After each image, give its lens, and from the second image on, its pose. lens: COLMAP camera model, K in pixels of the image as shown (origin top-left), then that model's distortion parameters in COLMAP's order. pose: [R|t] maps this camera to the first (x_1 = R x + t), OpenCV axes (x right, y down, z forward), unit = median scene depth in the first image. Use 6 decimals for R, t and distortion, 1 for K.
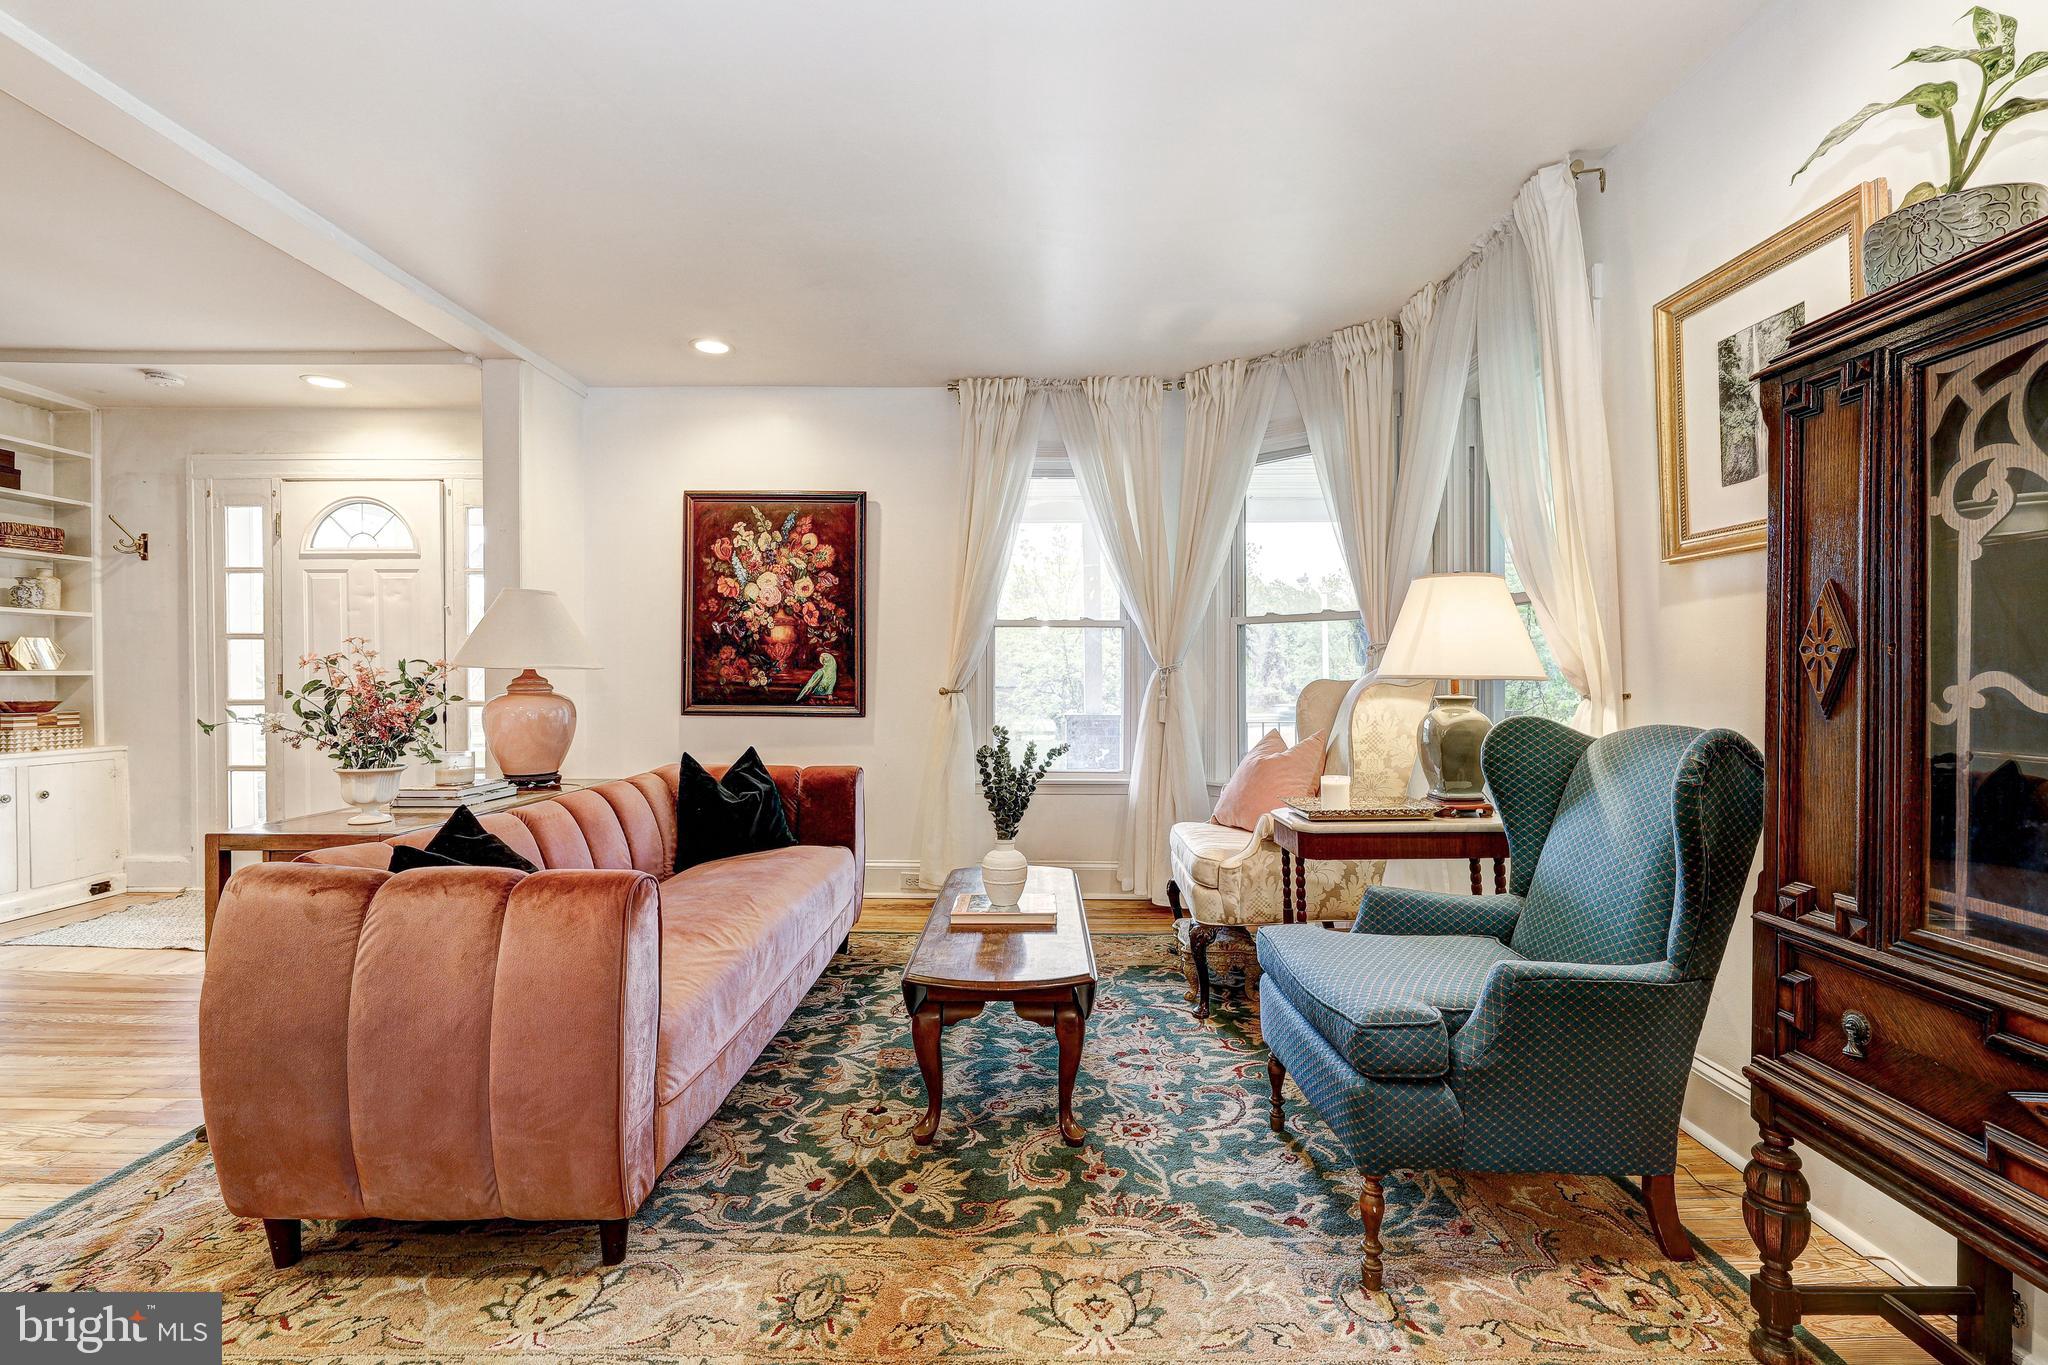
lens RADIAL K [[901.0, 0, 1023.1], [0, 901.0, 673.6], [0, 0, 1]] dist [0.006750, -0.004583]
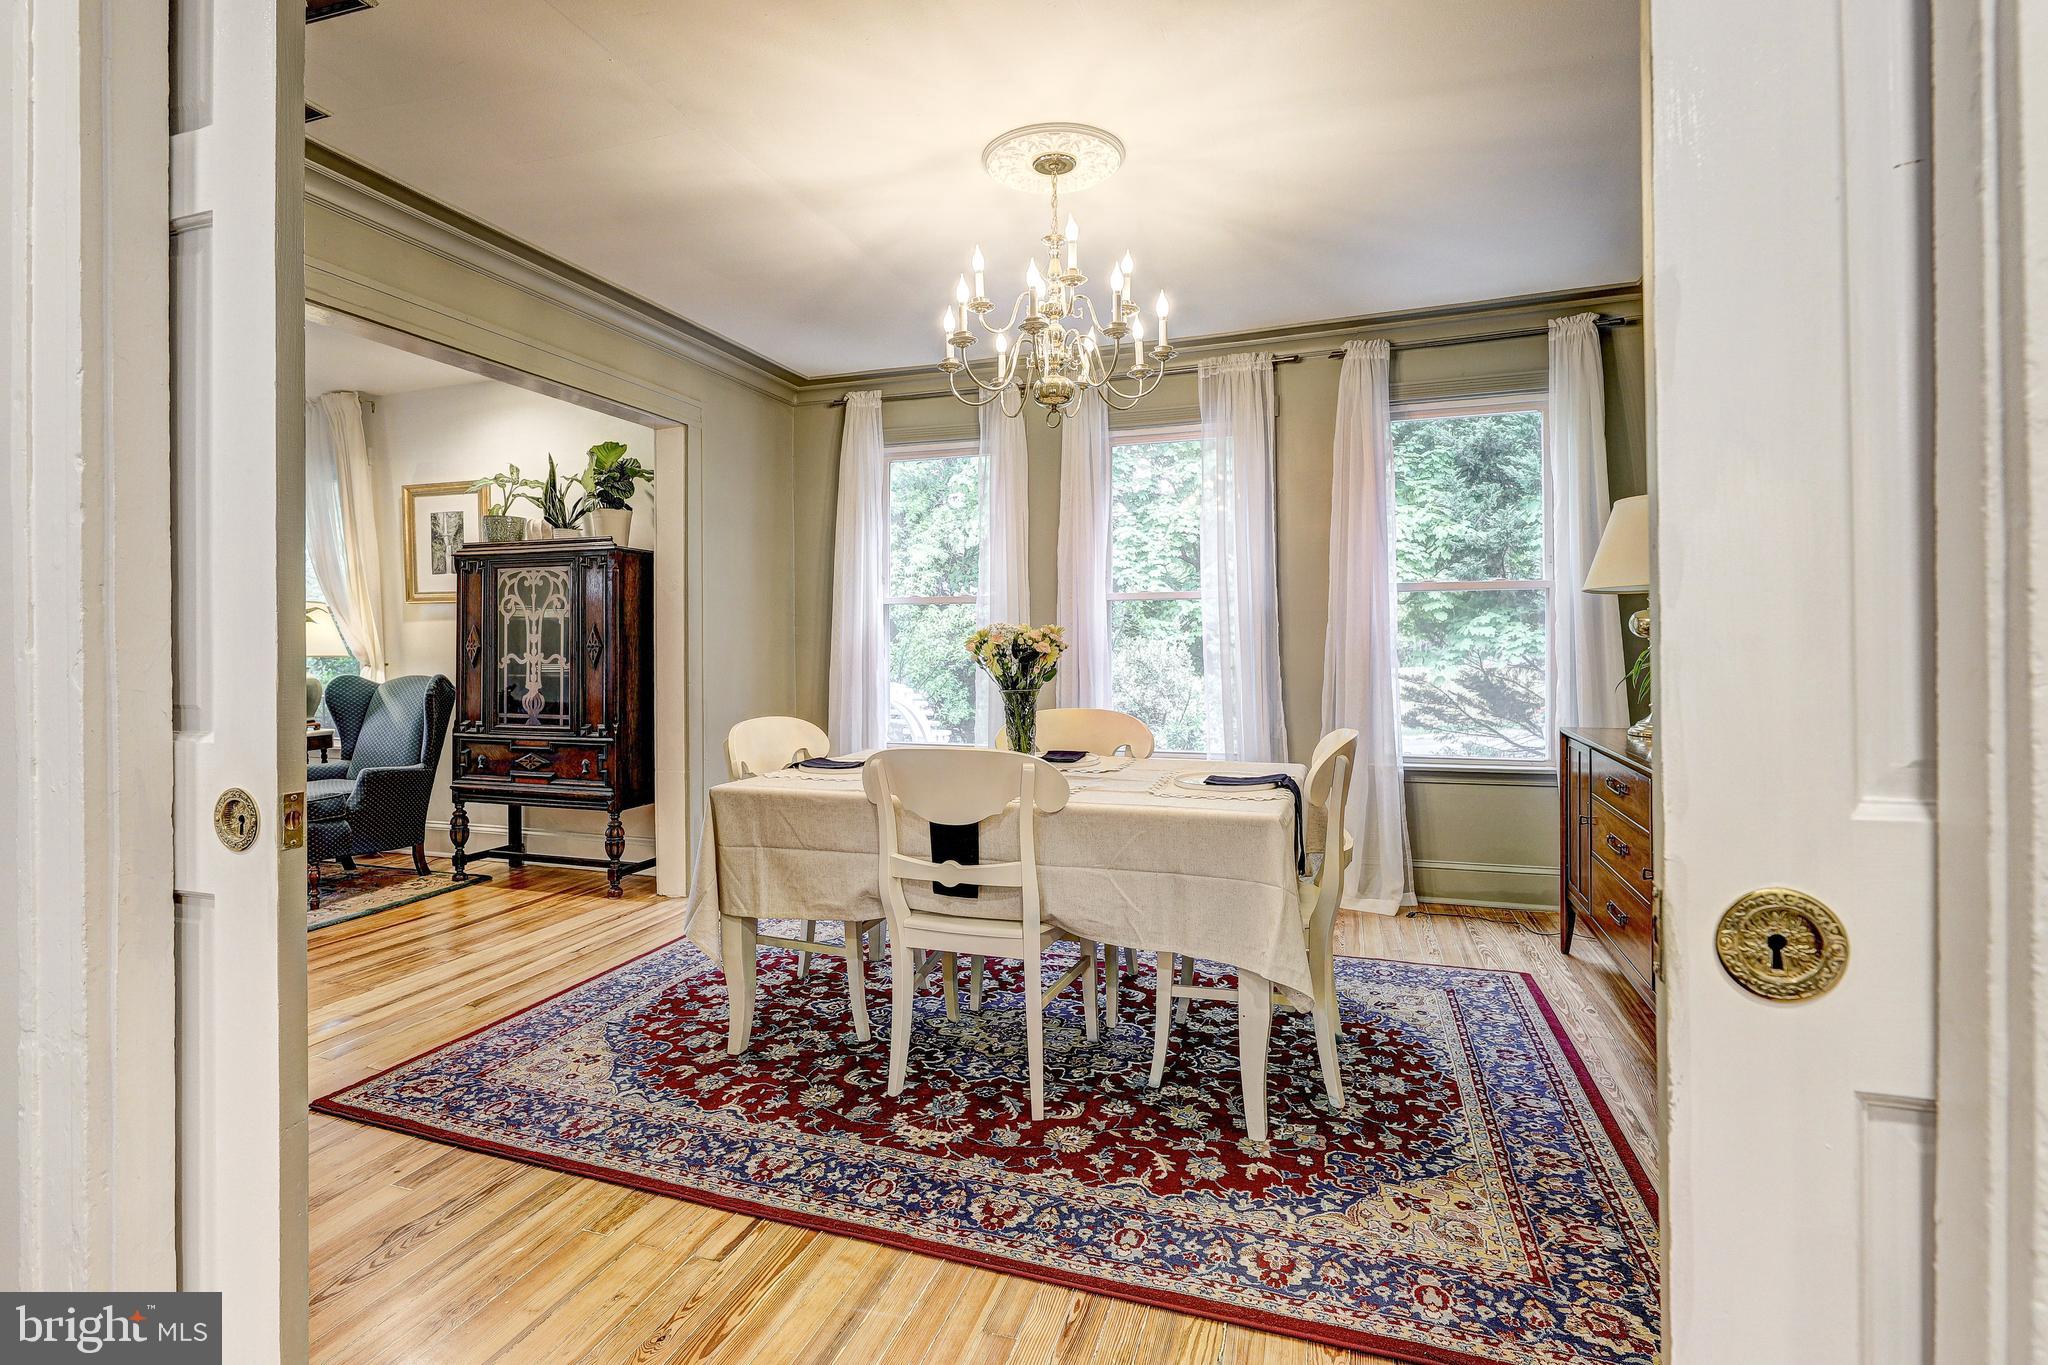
lens RADIAL K [[946.3, 0, 1023.8], [0, 946.3, 653.4], [0, 0, 1]] dist [0.003885, -0.001354]
pose [[0.302900, -0.008652, 0.952983, -0.541056], [0.001374, 0.999962, 0.008642, -0.009480], [-0.953021, -0.001308, 0.302900, -0.590599]]
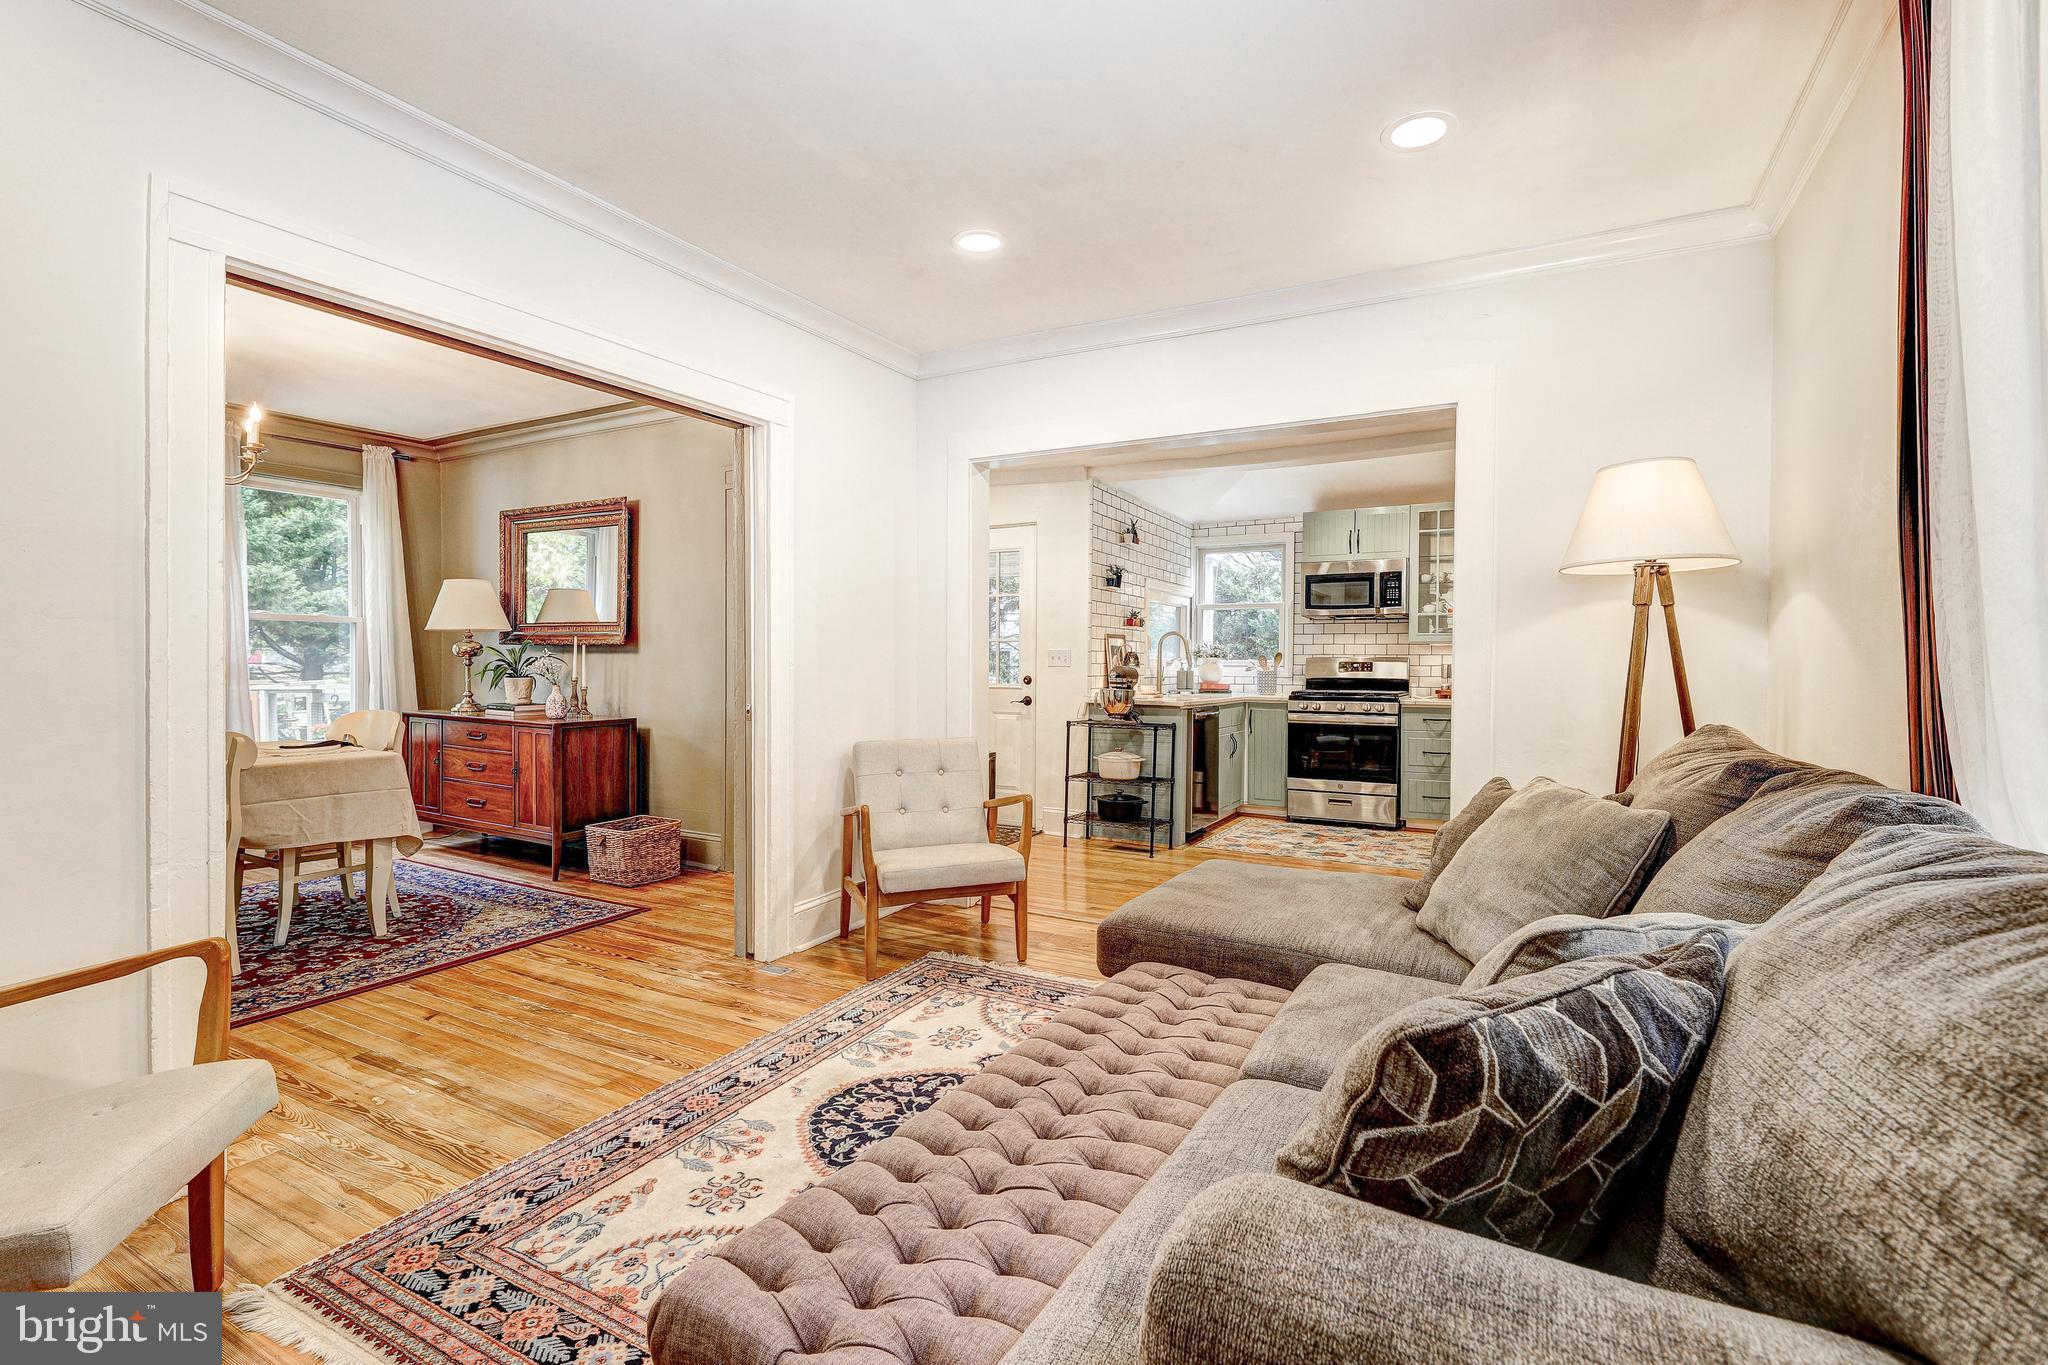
lens RADIAL K [[886.9, 0, 1022.2], [0, 886.9, 678.0], [0, 0, 1]] dist [-0.011908, 0.000793]
pose [[-0.887365, -0.011979, 0.460912, -0.942449], [-0.006976, 0.999897, 0.012558, -0.006832], [-0.461015, 0.007928, -0.887357, -0.106044]]
